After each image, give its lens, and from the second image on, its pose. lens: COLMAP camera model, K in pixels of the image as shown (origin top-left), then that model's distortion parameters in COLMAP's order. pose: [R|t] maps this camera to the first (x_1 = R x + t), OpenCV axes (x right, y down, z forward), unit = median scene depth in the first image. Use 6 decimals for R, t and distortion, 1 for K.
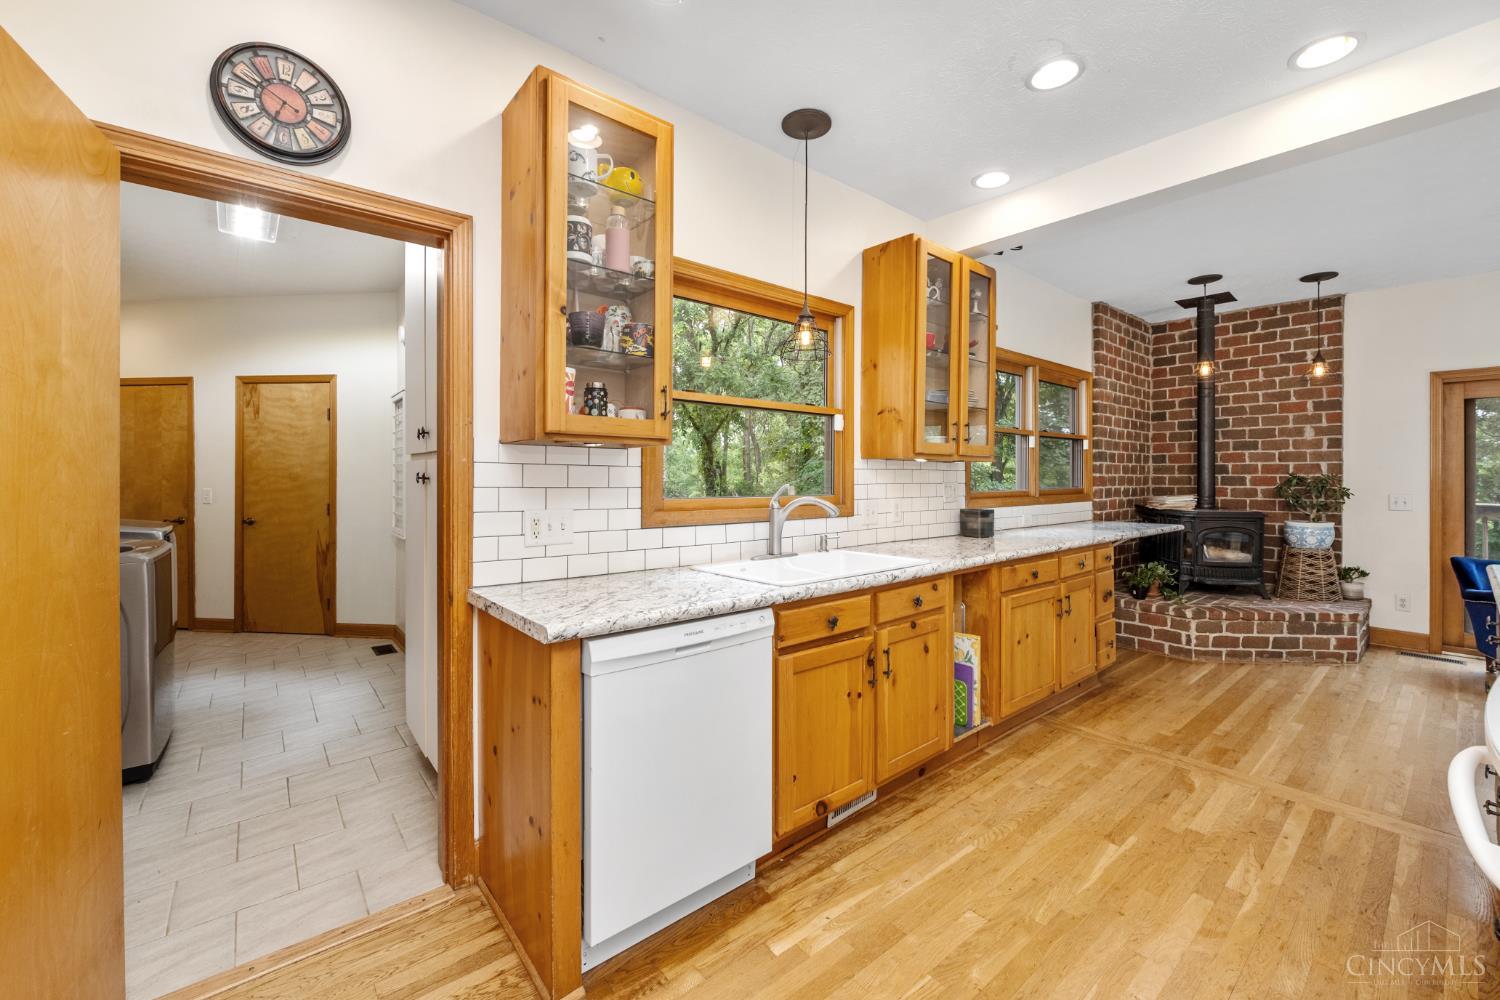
lens RADIAL K [[603.6, 0, 737.1], [0, 603.6, 481.7], [0, 0, 1]] dist [-0.007655, -0.000336]
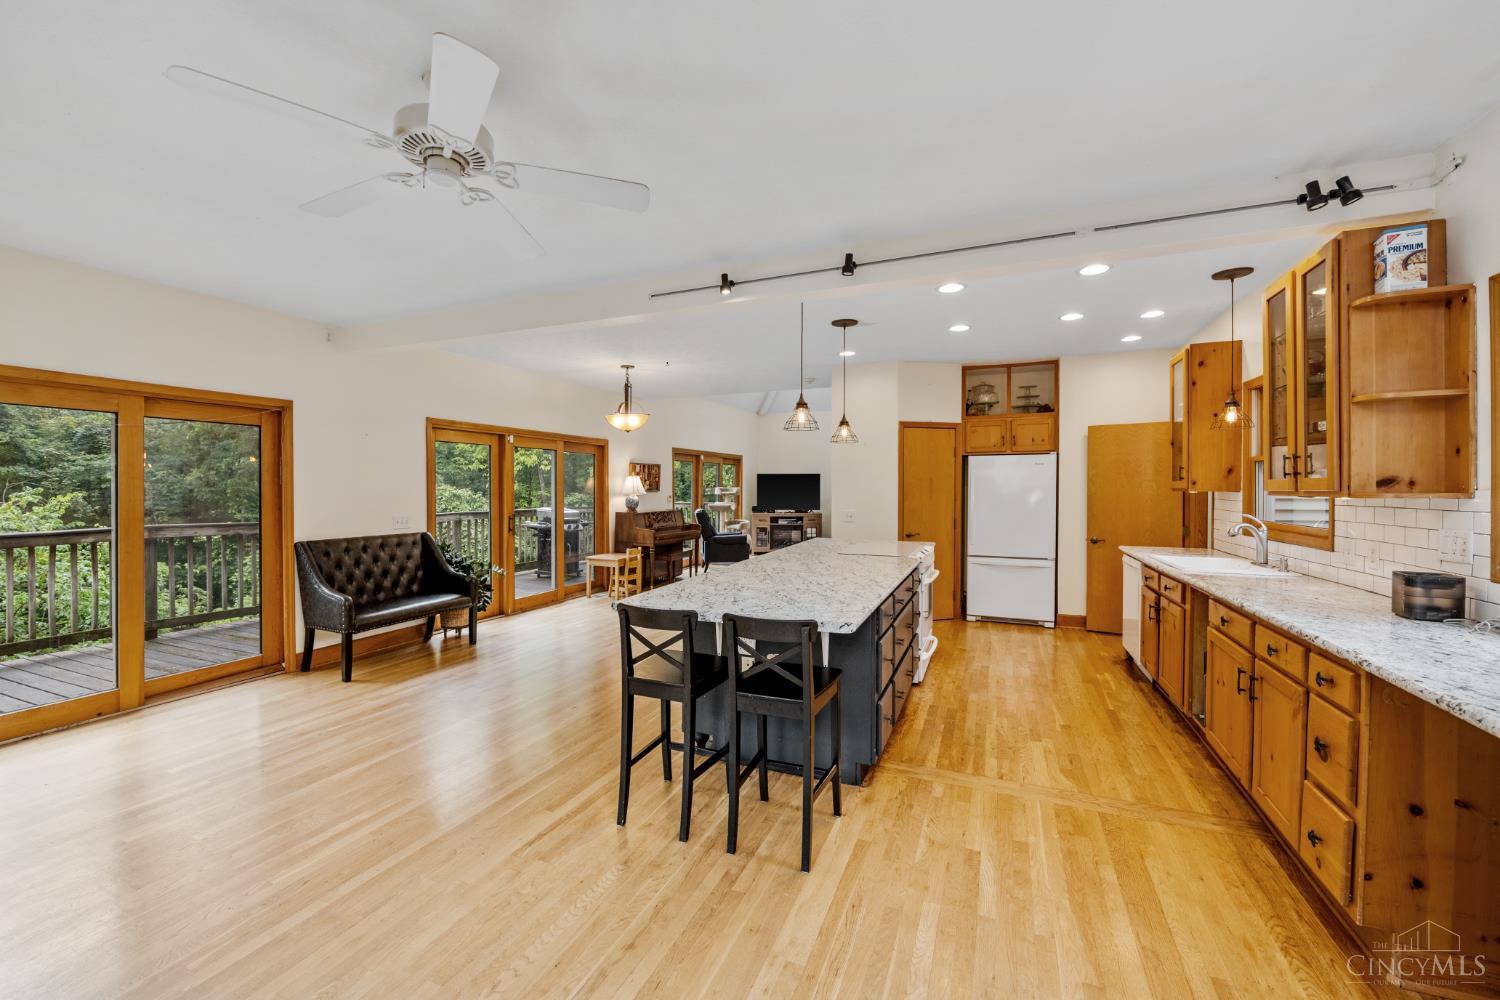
lens RADIAL K [[603.6, 0, 740.1], [0, 603.6, 489.1], [0, 0, 1]] dist [-0.007655, -0.000336]
pose [[-0.889457, -0.000158, -0.457019, 1.080136], [-0.001512, 0.999995, 0.002596, -0.031102], [0.457017, 0.003000, -0.889453, 1.019252]]
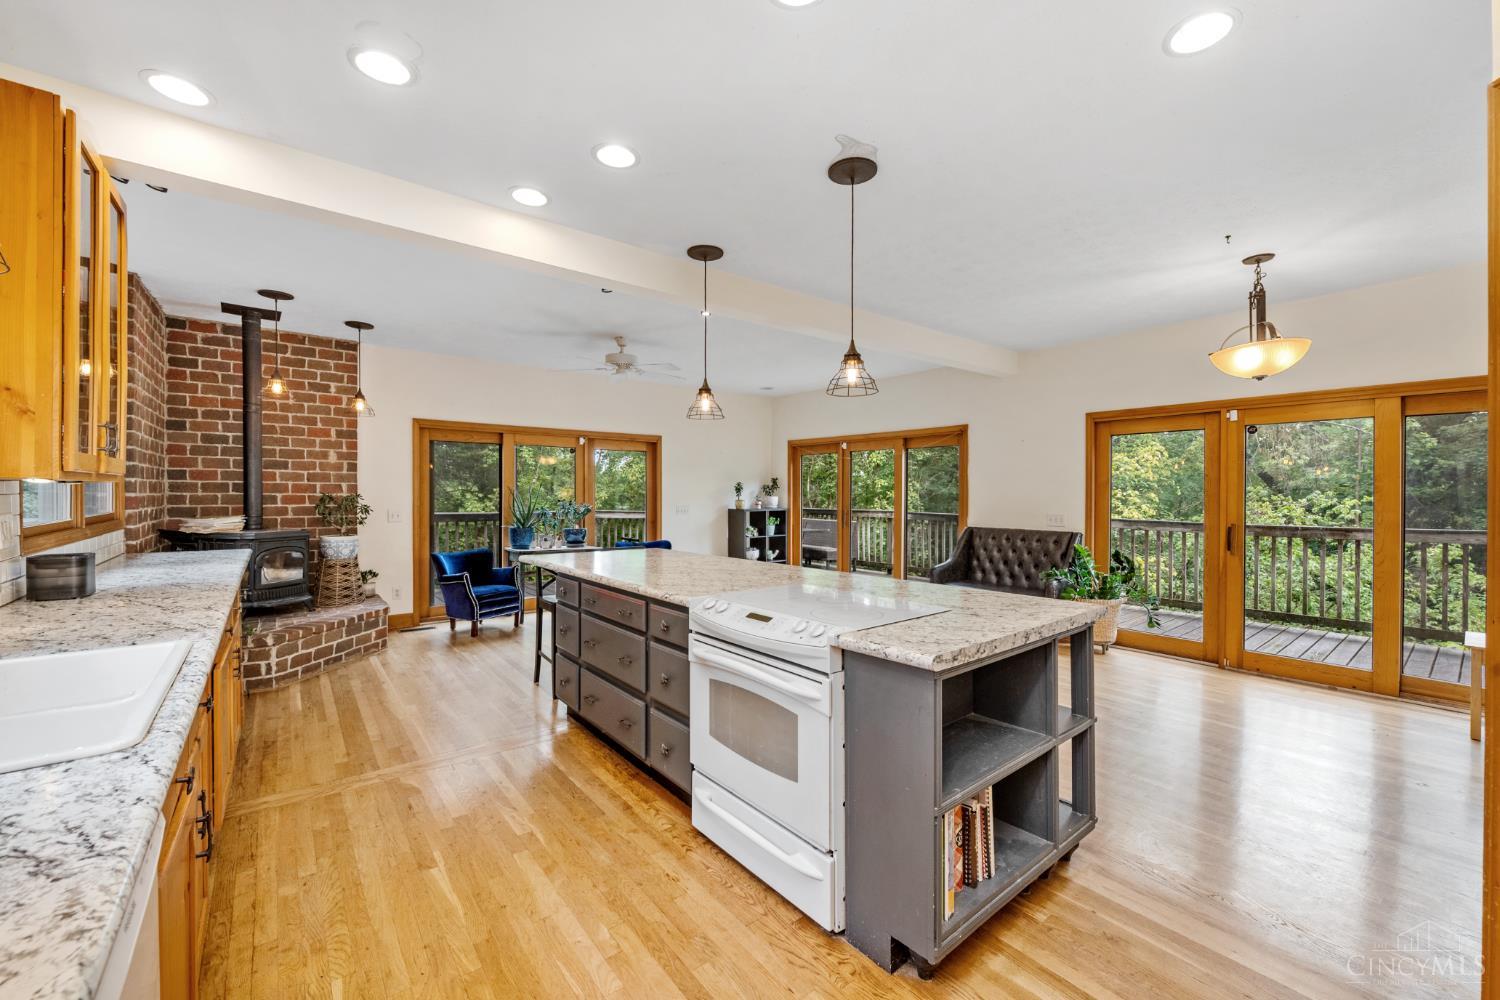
lens RADIAL K [[603.6, 0, 753.7], [0, 603.6, 496.4], [0, 0, 1]] dist [-0.007655, -0.000336]
pose [[0.015791, -0.008277, 0.999841, -0.186430], [-0.001166, 0.999965, 0.008296, -0.019389], [-0.999875, -0.001297, 0.015780, 0.212423]]
